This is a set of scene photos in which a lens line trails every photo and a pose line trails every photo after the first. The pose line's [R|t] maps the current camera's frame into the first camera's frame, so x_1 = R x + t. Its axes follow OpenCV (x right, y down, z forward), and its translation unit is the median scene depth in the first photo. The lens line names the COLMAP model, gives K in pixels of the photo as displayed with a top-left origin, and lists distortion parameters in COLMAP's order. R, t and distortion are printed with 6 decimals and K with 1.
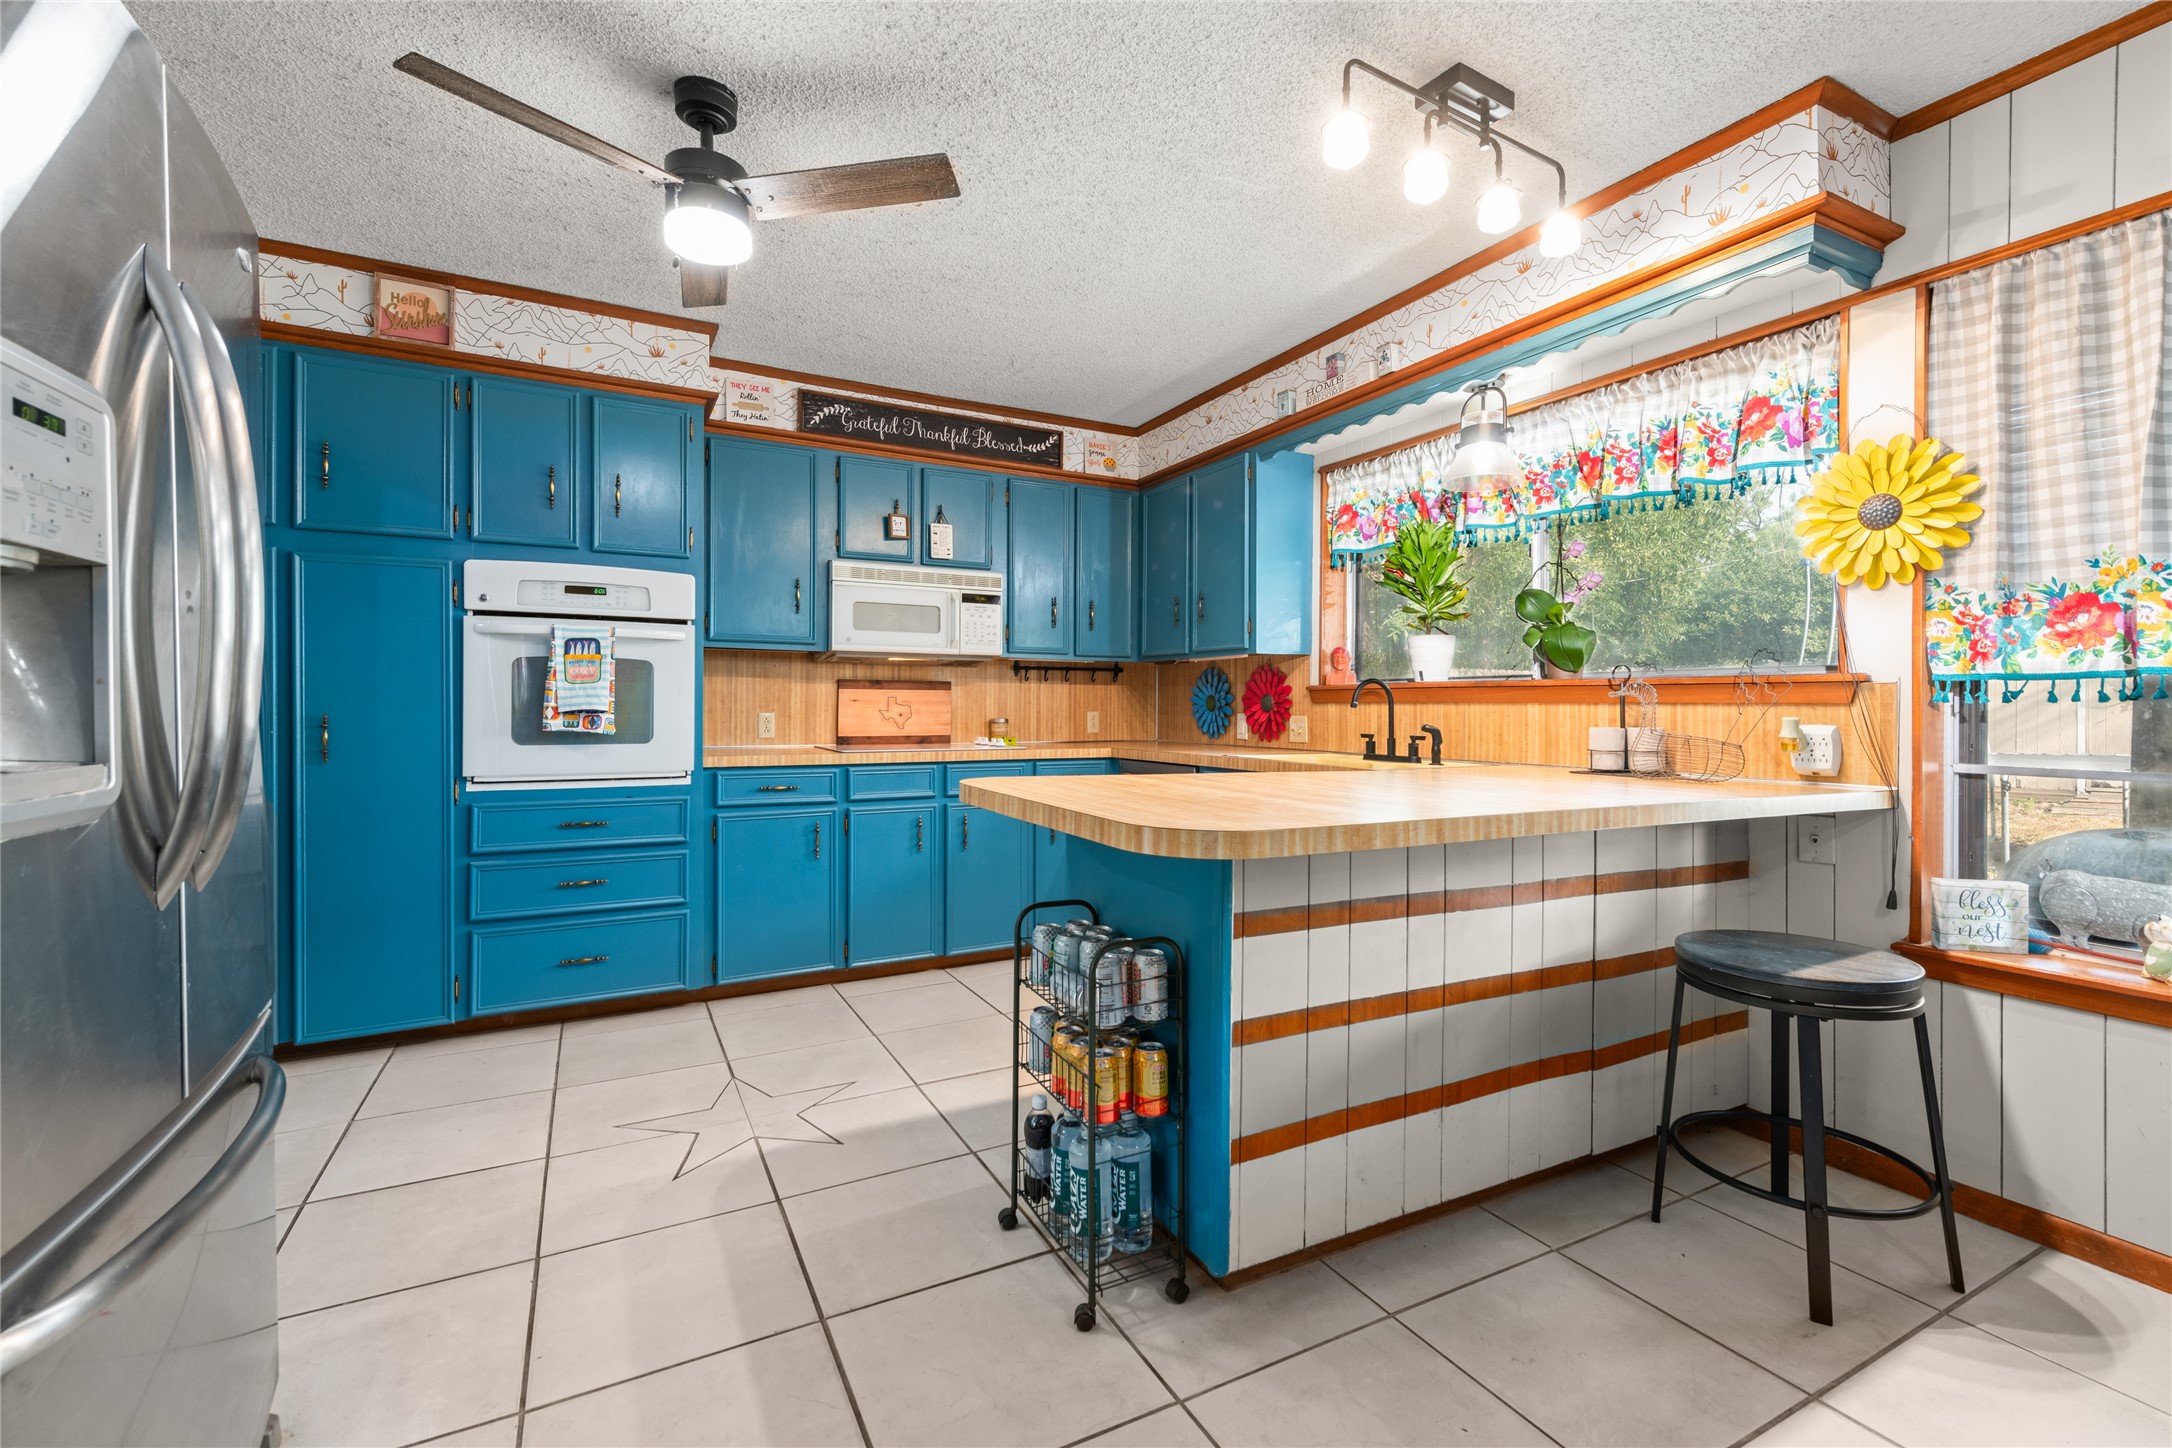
lens RADIAL K [[927.8, 0, 1095.5], [0, 927.8, 704.0], [0, 0, 1]] dist [0.008680, -0.000534]
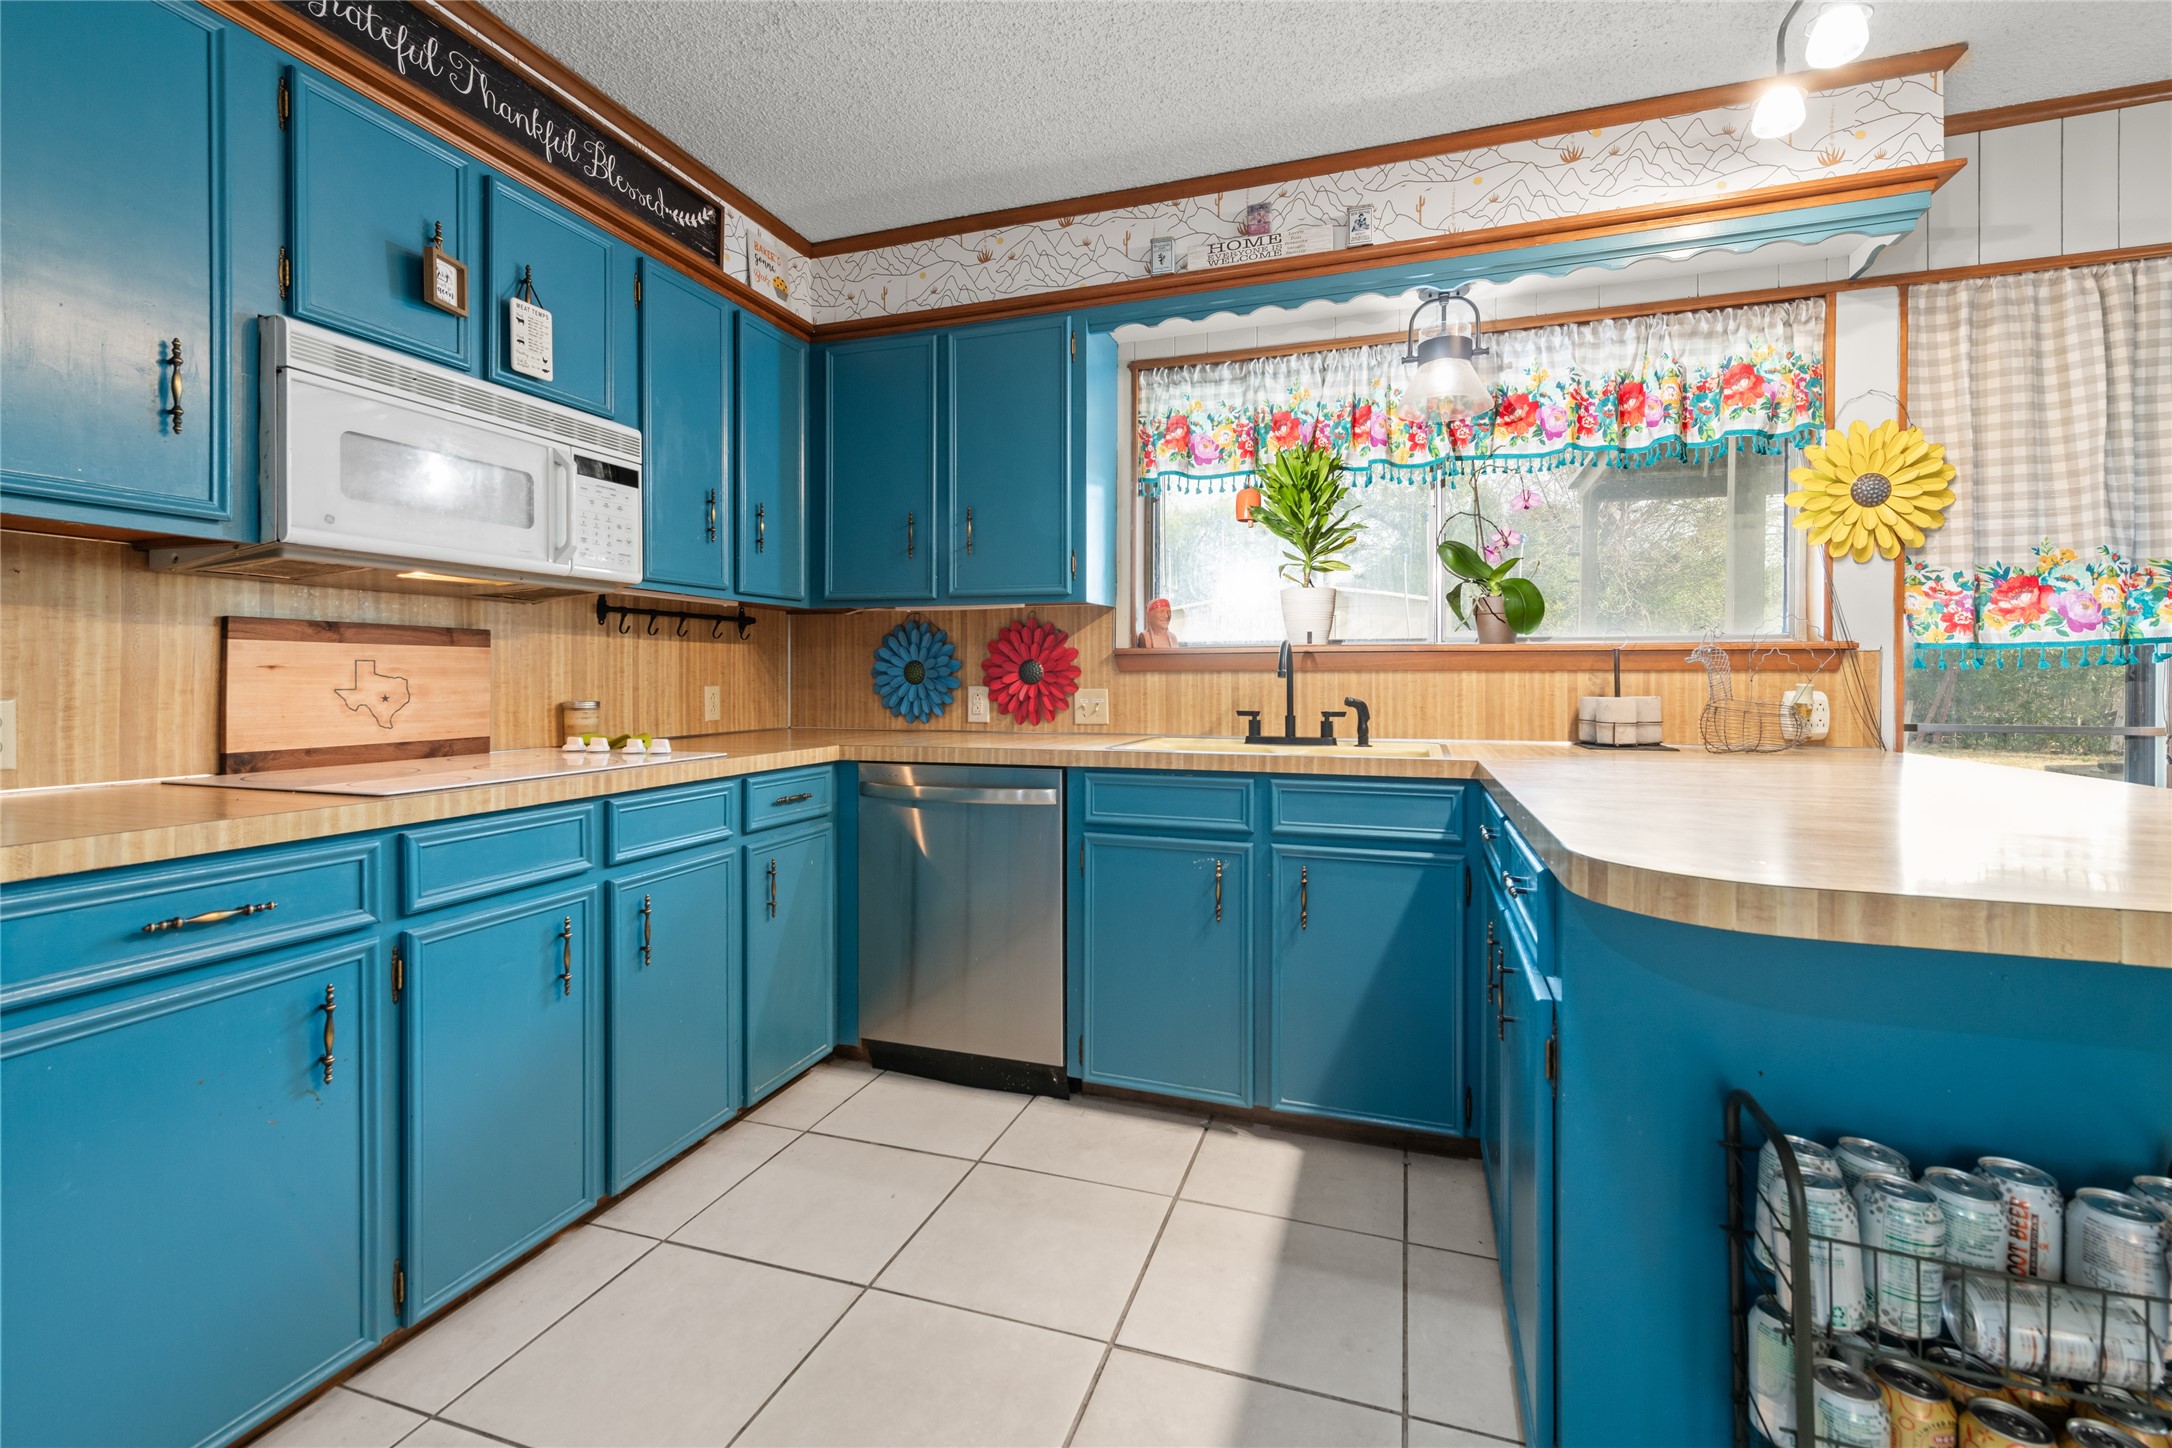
lens RADIAL K [[936.9, 0, 1094.0], [0, 936.9, 675.3], [0, 0, 1]] dist [0.011892, -0.000847]
pose [[0.728628, -0.003983, 0.684898, -0.341169], [0.002961, 0.999992, 0.002665, 0.000021], [-0.684903, 0.000087, 0.728634, 0.514284]]
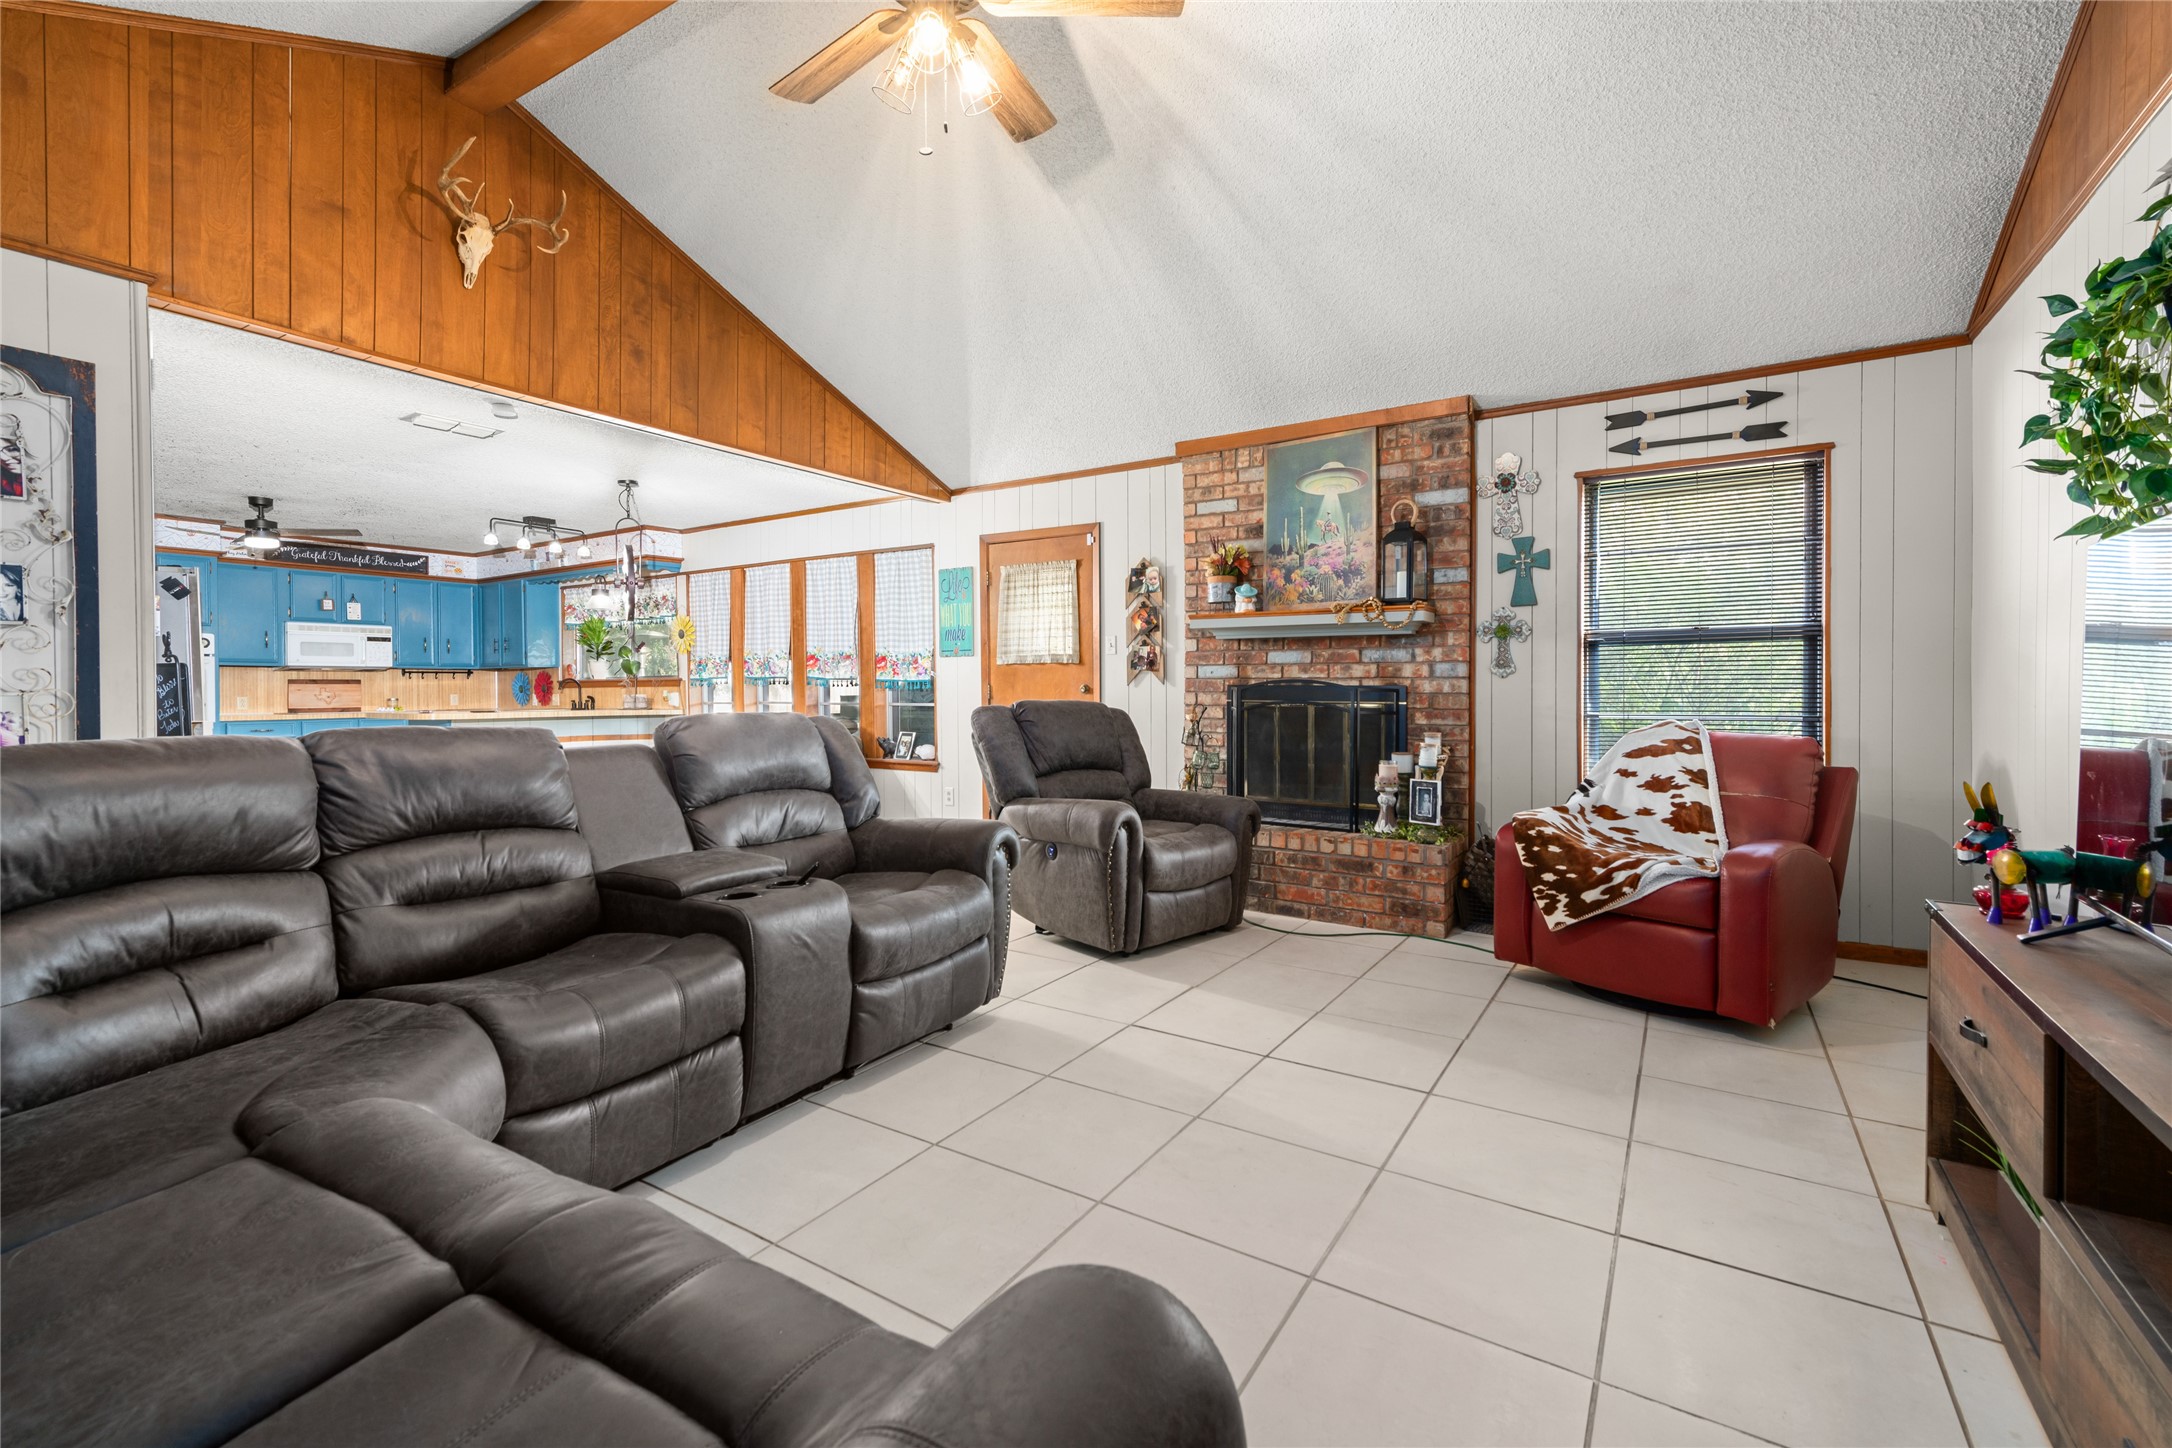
lens RADIAL K [[933.5, 0, 1094.3], [0, 933.5, 692.7], [0, 0, 1]] dist [0.019945, -0.007996]
pose [[0.873075, -0.016550, 0.487304, 0.286874], [0.013747, 0.999862, 0.009329, 0.008194], [-0.487391, -0.001446, 0.873182, -1.893545]]
